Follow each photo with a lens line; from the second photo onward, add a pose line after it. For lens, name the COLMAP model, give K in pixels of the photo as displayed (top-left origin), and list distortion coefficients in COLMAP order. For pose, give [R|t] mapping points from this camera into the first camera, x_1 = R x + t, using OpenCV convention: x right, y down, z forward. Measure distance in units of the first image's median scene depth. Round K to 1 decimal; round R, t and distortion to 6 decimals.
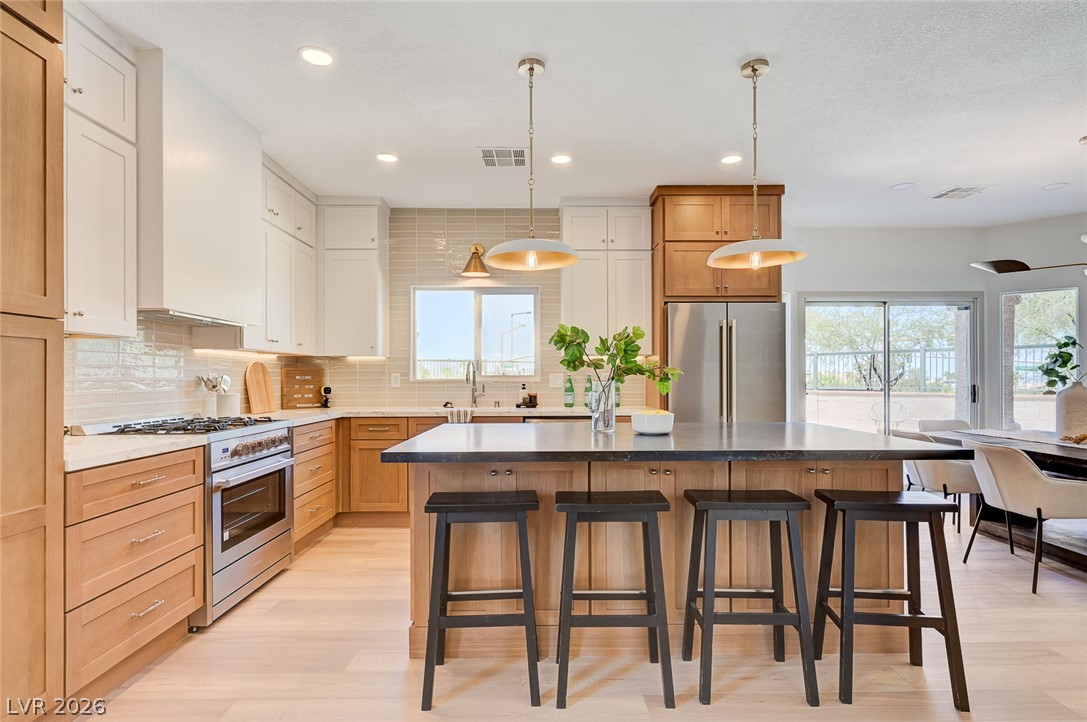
lens RADIAL K [[543.0, 0, 550.0], [0, 543.0, 373.5], [0, 0, 1]] dist [-0.001866, -0.002205]
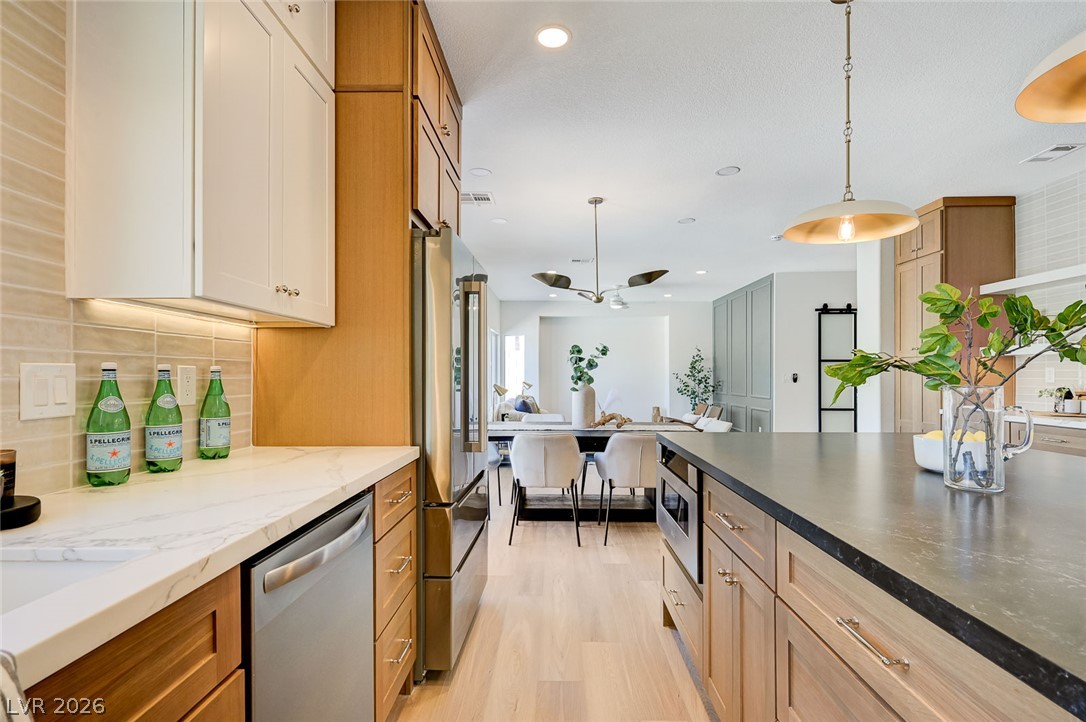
lens RADIAL K [[526.0, 0, 540.6], [0, 526.0, 373.9], [0, 0, 1]] dist [-0.005464, 0.002745]
pose [[0.035819, 0.006146, 0.999339, -0.246150], [-0.007578, 0.999954, -0.005879, 0.006056], [-0.999330, -0.007362, 0.035864, 0.853812]]
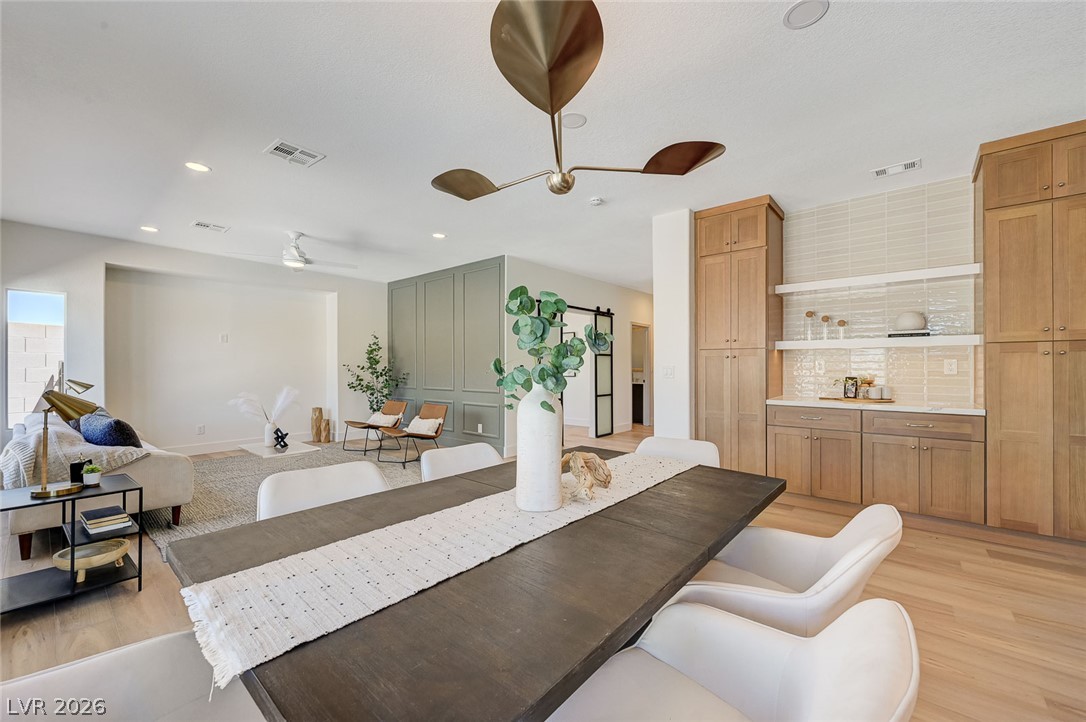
lens RADIAL K [[434.0, 0, 549.9], [0, 434.0, 364.8], [0, 0, 1]] dist [-0.001422, 0.000539]
pose [[-0.757962, 0.006397, 0.652268, 0.552132], [-0.001627, 0.999930, -0.011698, 0.002723], [-0.652297, -0.009928, -0.757899, 1.047382]]
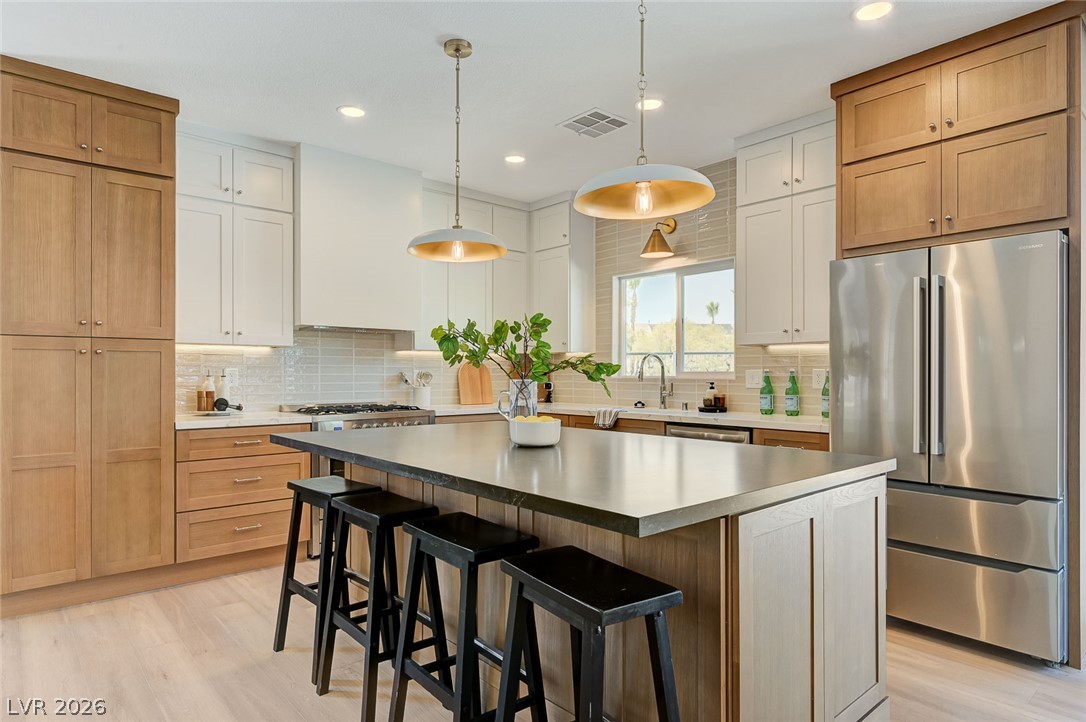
lens RADIAL K [[625.7, 0, 561.5], [0, 625.7, 371.5], [0, 0, 1]] dist [0.004201, -0.001367]
pose [[0.658165, 0.000353, -0.752874, 0.549169], [0.003564, 0.999987, 0.003585, -0.001141], [0.752865, -0.005043, 0.658155, 0.247184]]
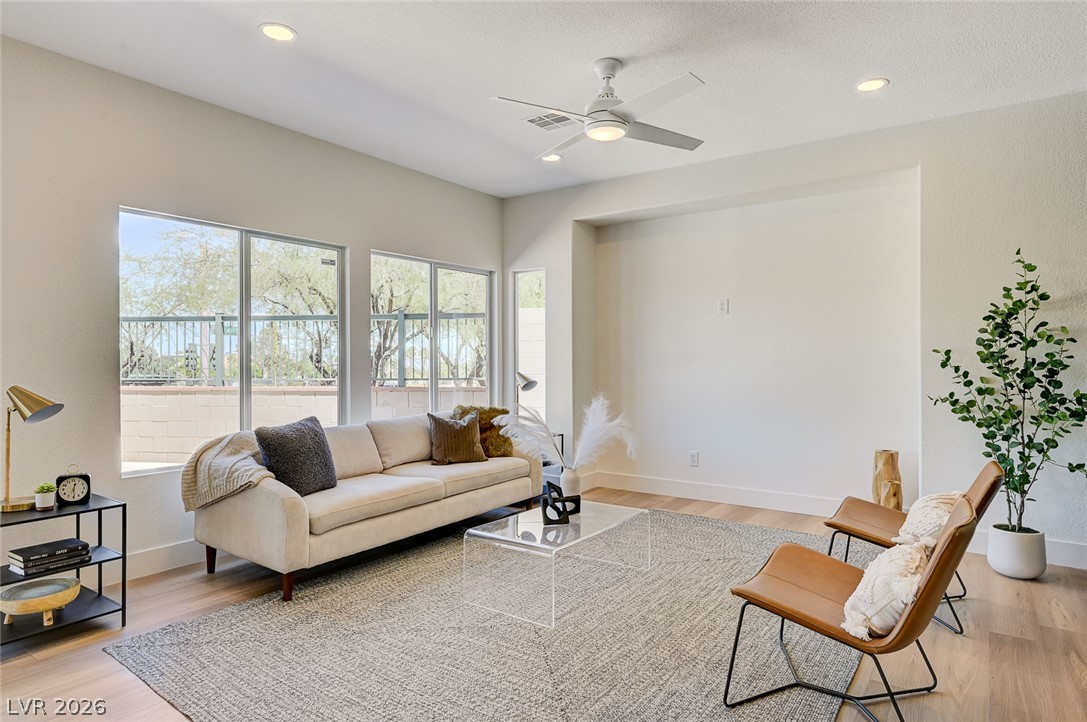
lens RADIAL K [[626.2, 0, 539.4], [0, 626.2, 362.6], [0, 0, 1]] dist [0.004201, -0.001367]
pose [[0.589118, -0.005989, 0.808025, 1.118529], [-0.003287, 0.999947, 0.009807, -0.003453], [-0.808041, -0.008433, 0.589066, 0.266600]]
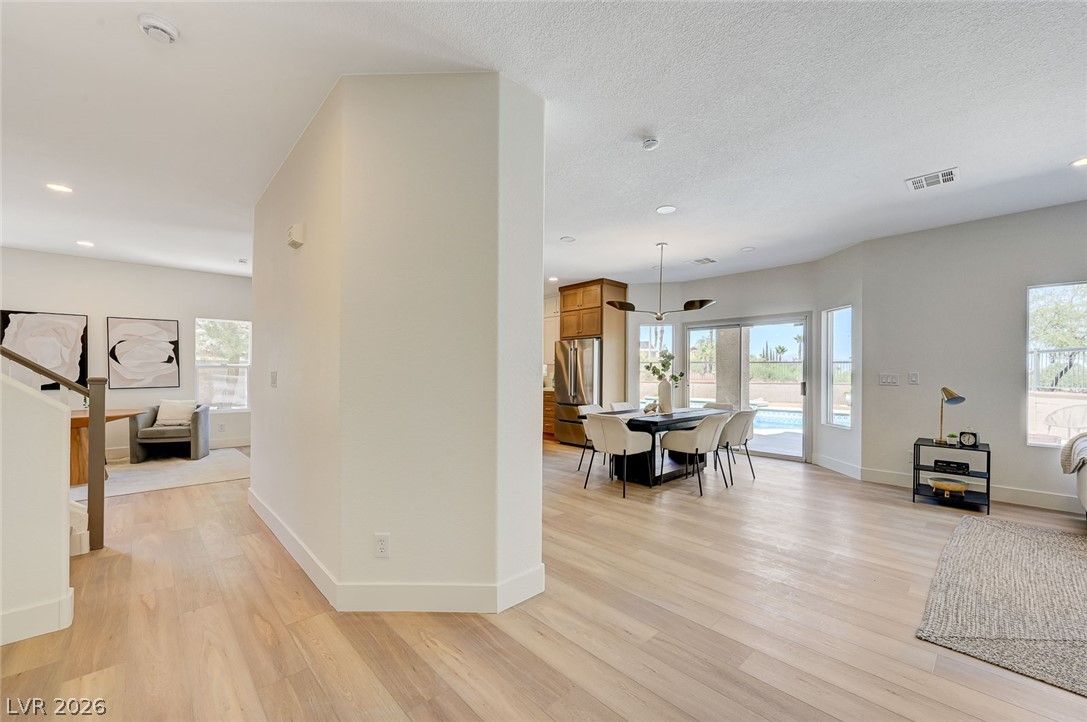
lens RADIAL K [[434.4, 0, 546.9], [0, 434.4, 376.0], [0, 0, 1]] dist [-0.001422, 0.000539]
pose [[0.686611, 0.009462, -0.726963, 1.408465], [-0.000919, 0.999926, 0.012147, -0.008398], [0.727024, -0.007672, 0.686569, -0.231681]]
